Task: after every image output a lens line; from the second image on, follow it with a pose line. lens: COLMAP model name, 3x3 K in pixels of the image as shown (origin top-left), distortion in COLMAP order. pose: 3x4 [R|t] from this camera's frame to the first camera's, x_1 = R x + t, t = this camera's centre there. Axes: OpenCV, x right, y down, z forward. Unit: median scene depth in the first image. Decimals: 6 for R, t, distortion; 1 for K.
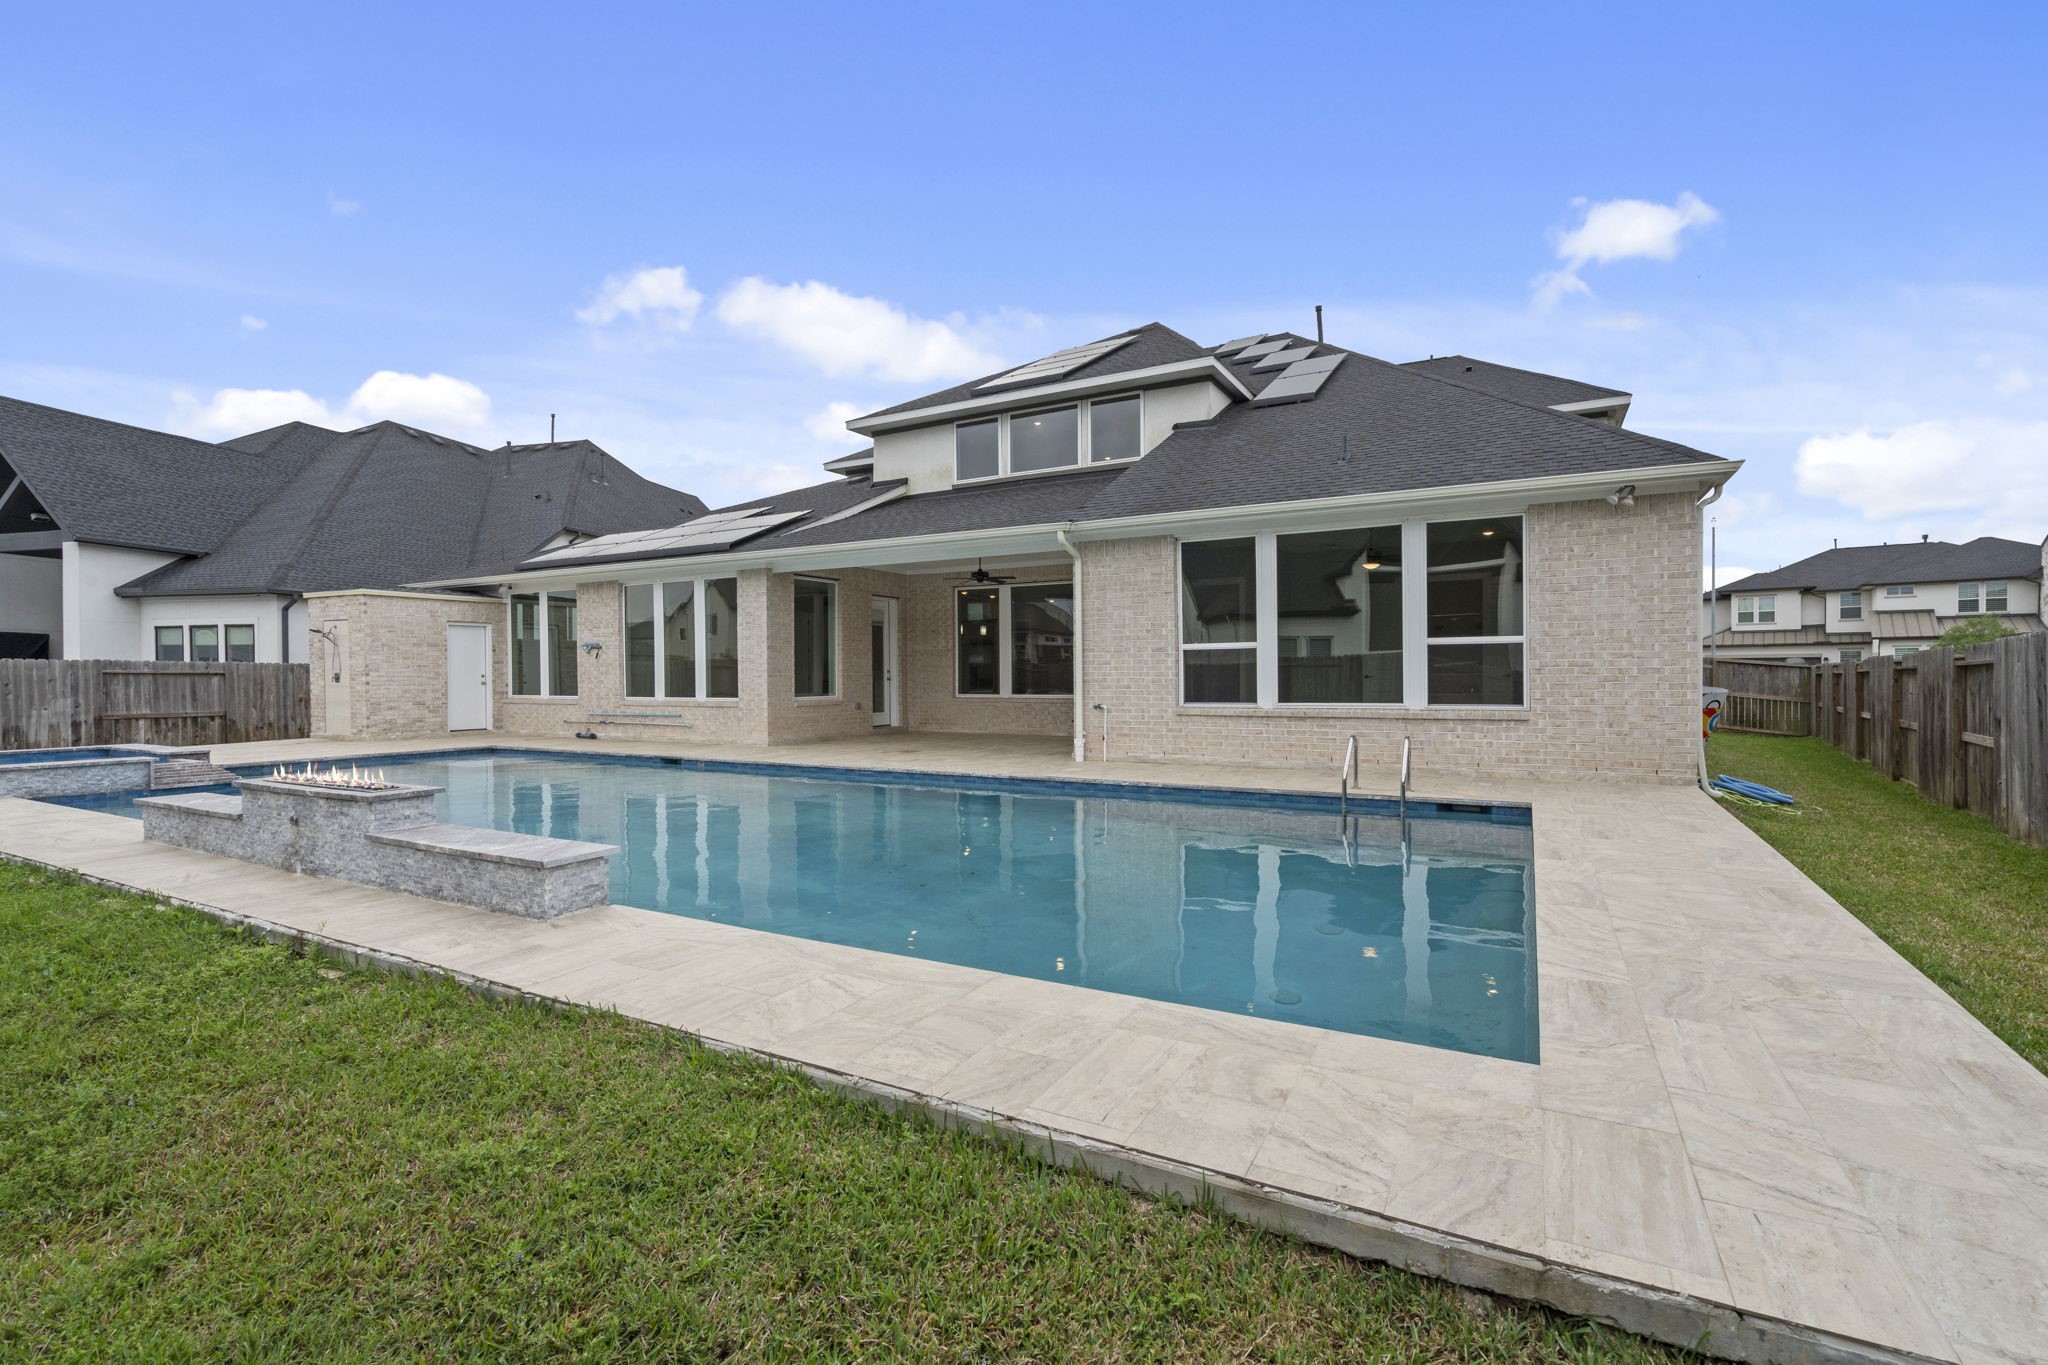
lens RADIAL K [[922.6, 0, 1027.4], [0, 922.6, 682.0], [0, 0, 1]] dist [-0.005596, 0.000433]
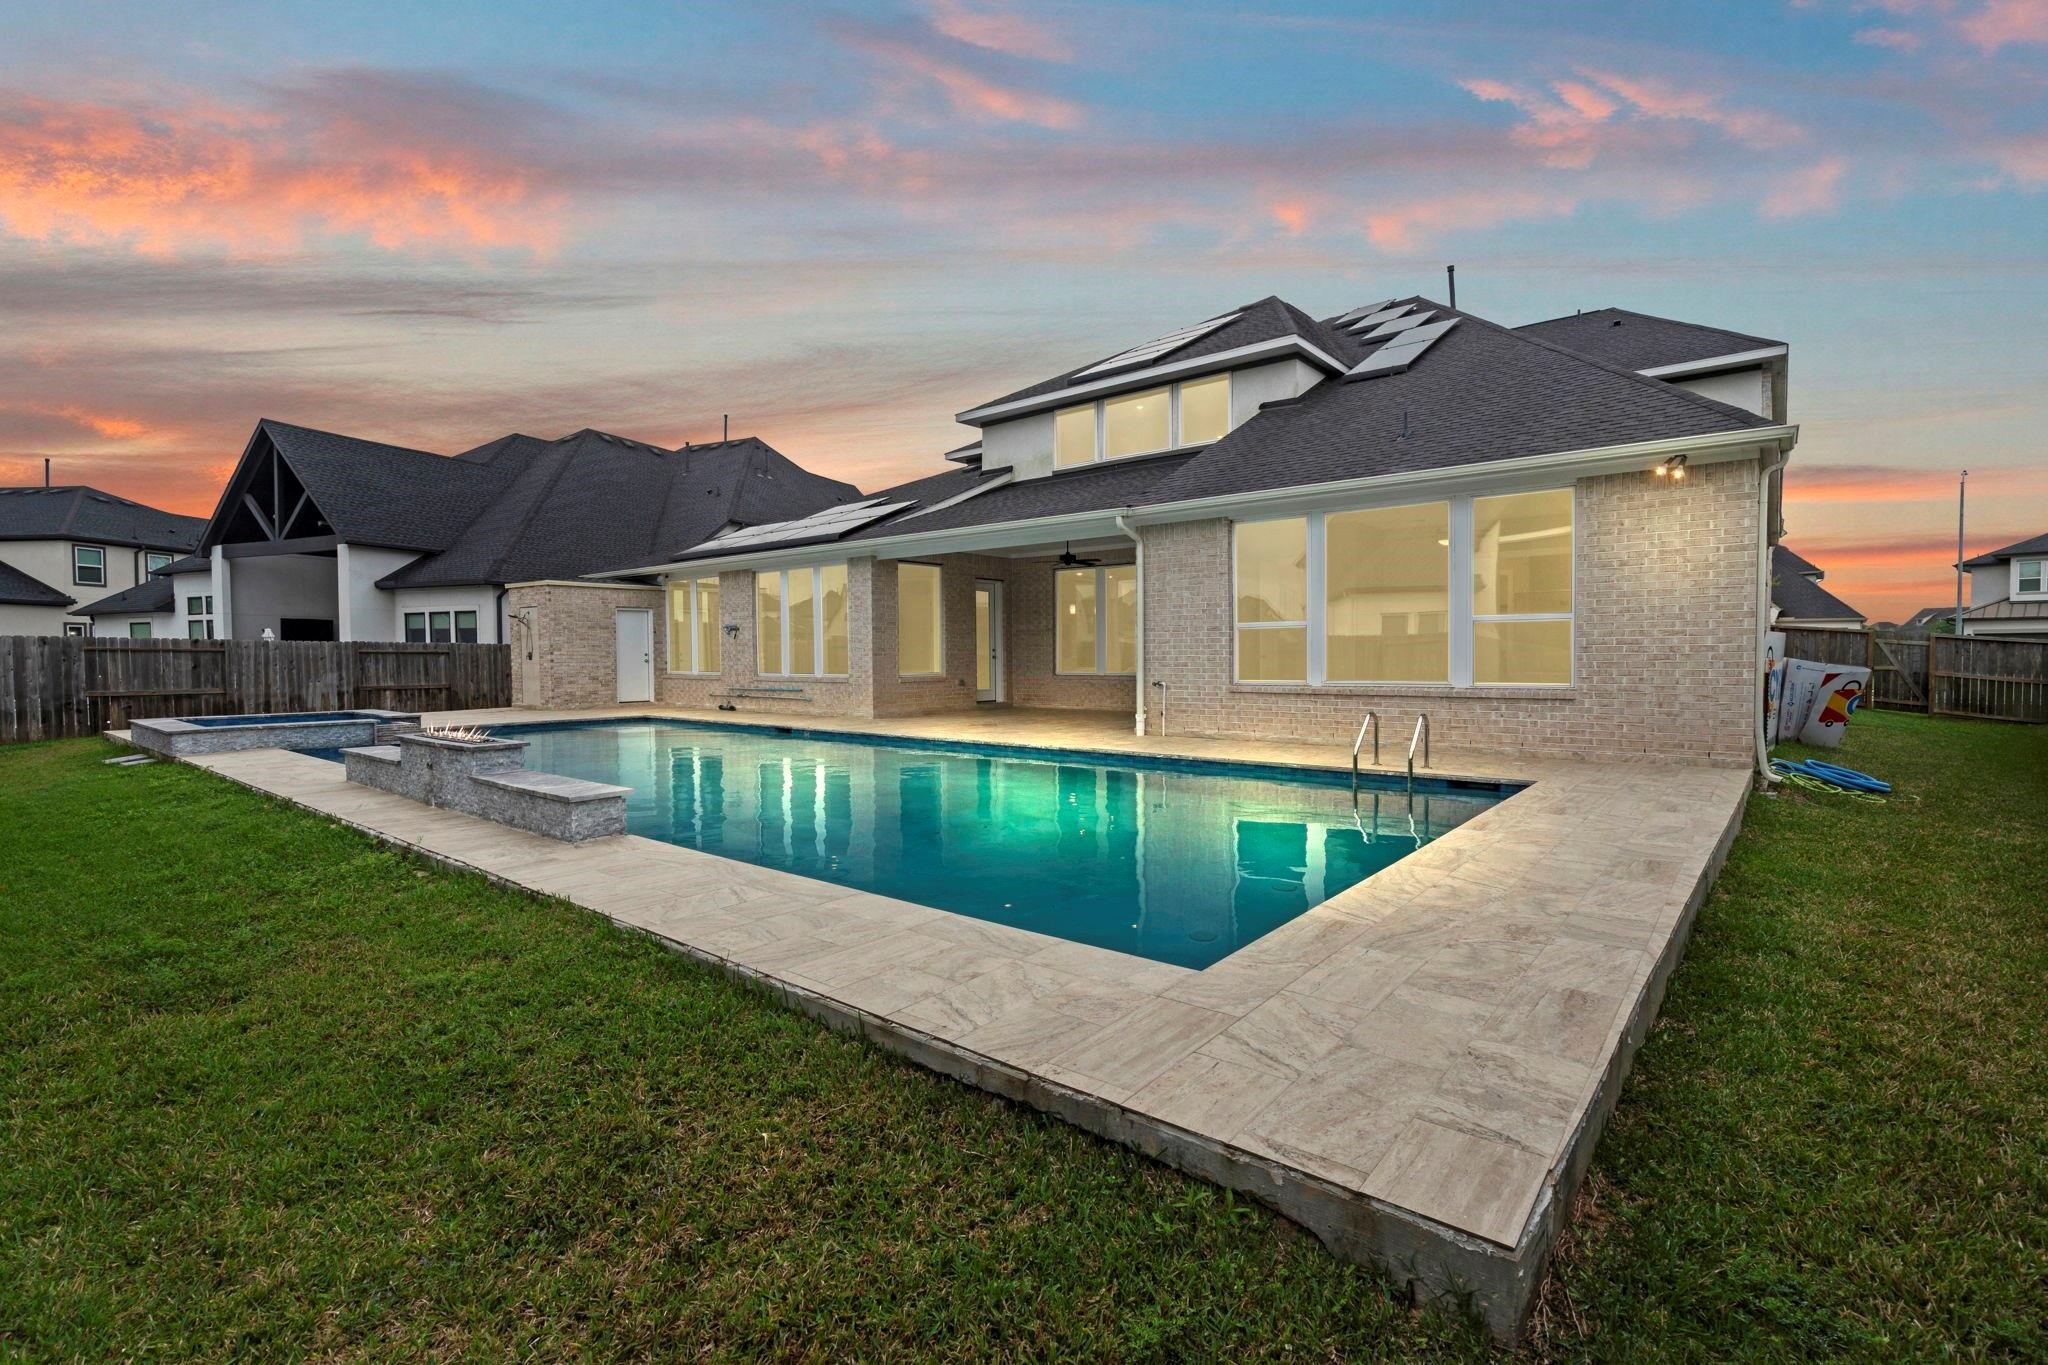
lens RADIAL K [[922.6, 0, 1021.5], [0, 922.6, 678.8], [0, 0, 1]] dist [-0.005596, 0.000433]
pose [[0.982319, 0.004636, -0.187155, 0.119236], [-0.000890, 0.999798, 0.020090, 0.000294], [0.187210, -0.019568, 0.982125, -0.053560]]
